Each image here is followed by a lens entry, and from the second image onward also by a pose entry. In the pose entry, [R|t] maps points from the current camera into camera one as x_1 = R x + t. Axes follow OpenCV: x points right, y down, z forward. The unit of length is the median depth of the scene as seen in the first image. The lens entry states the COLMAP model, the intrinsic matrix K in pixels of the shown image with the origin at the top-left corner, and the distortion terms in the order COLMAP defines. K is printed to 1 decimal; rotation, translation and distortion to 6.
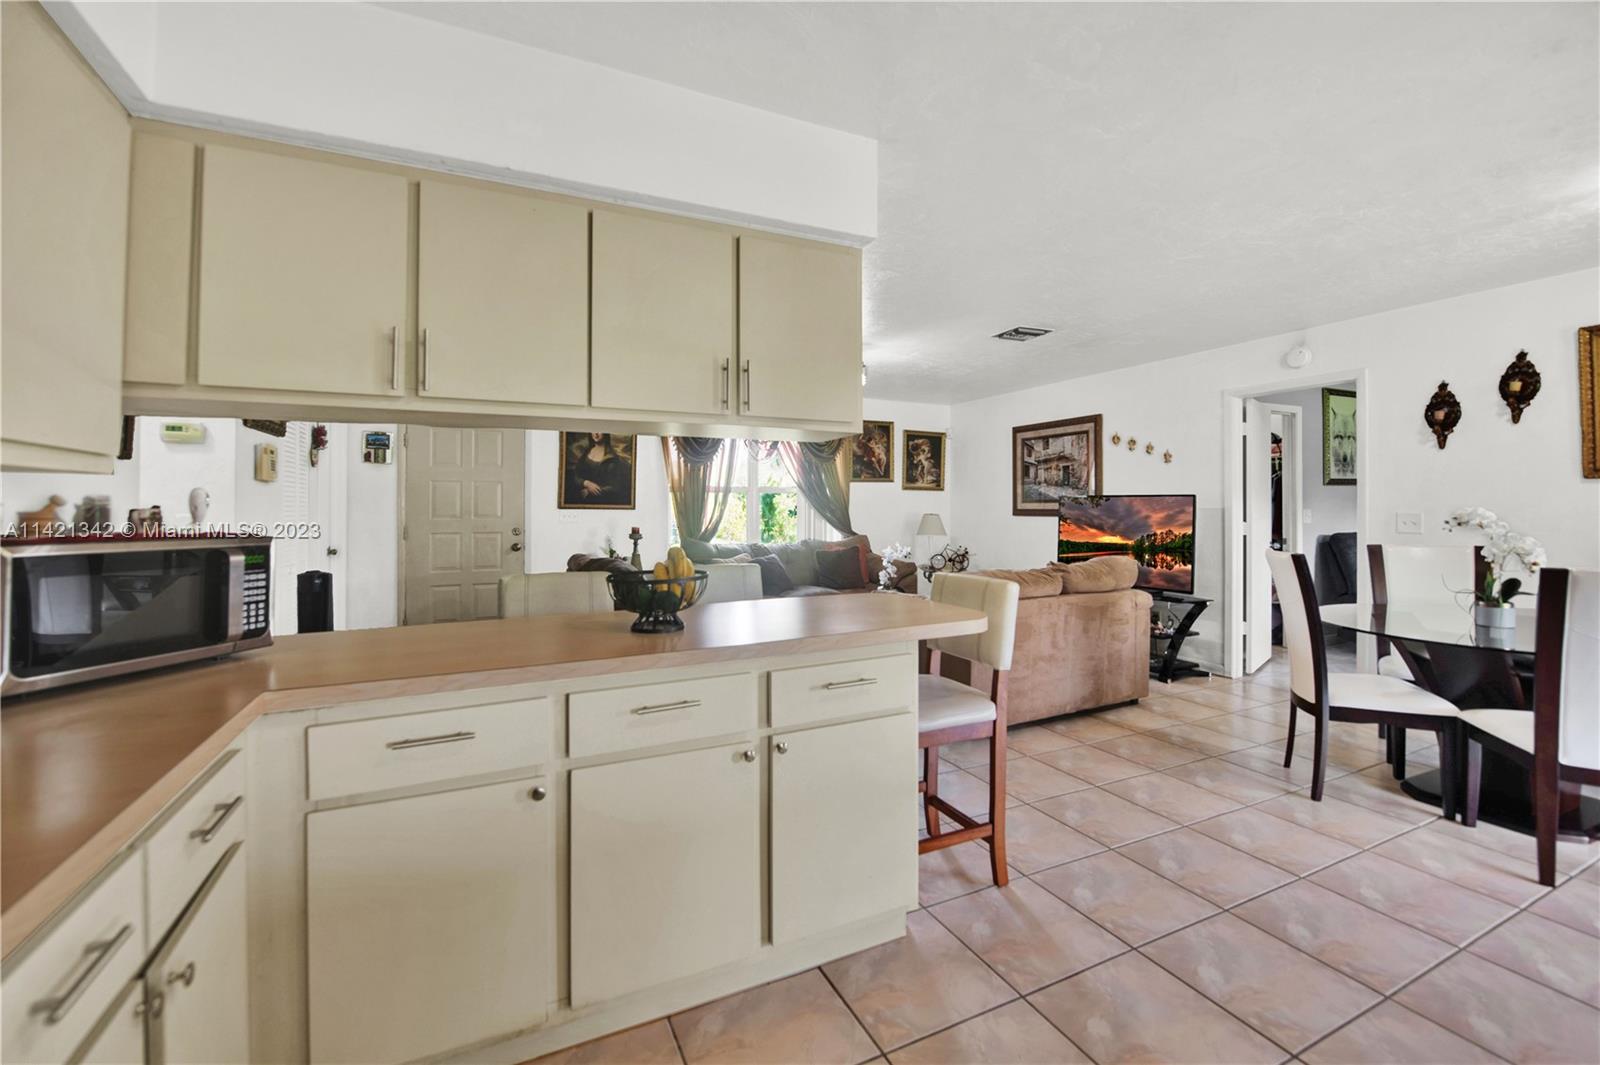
lens RADIAL K [[646.5, 0, 793.2], [0, 646.5, 530.2], [0, 0, 1]] dist [-0.017912, -0.000777]
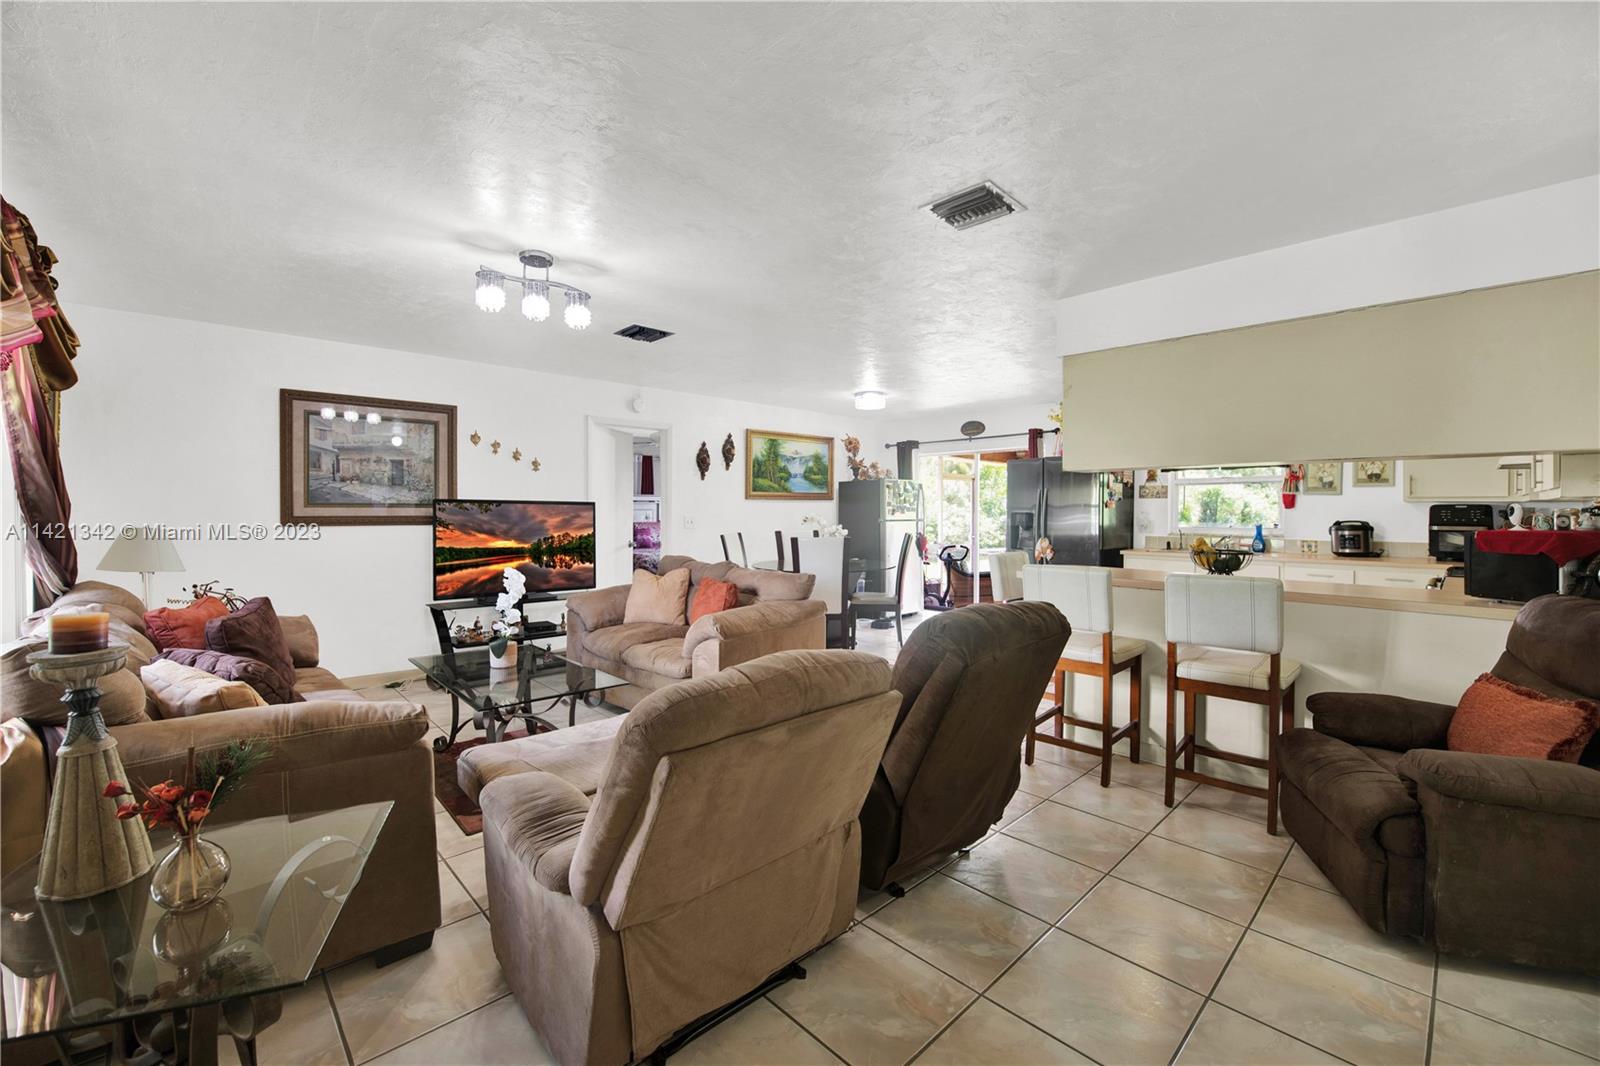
lens RADIAL K [[646.5, 0, 790.0], [0, 646.5, 522.3], [0, 0, 1]] dist [-0.017912, -0.000777]
pose [[-0.317068, -0.017347, 0.948244, -0.500676], [0.033733, 0.998994, 0.029555, -0.032949], [-0.947803, 0.041358, -0.316164, 0.851501]]
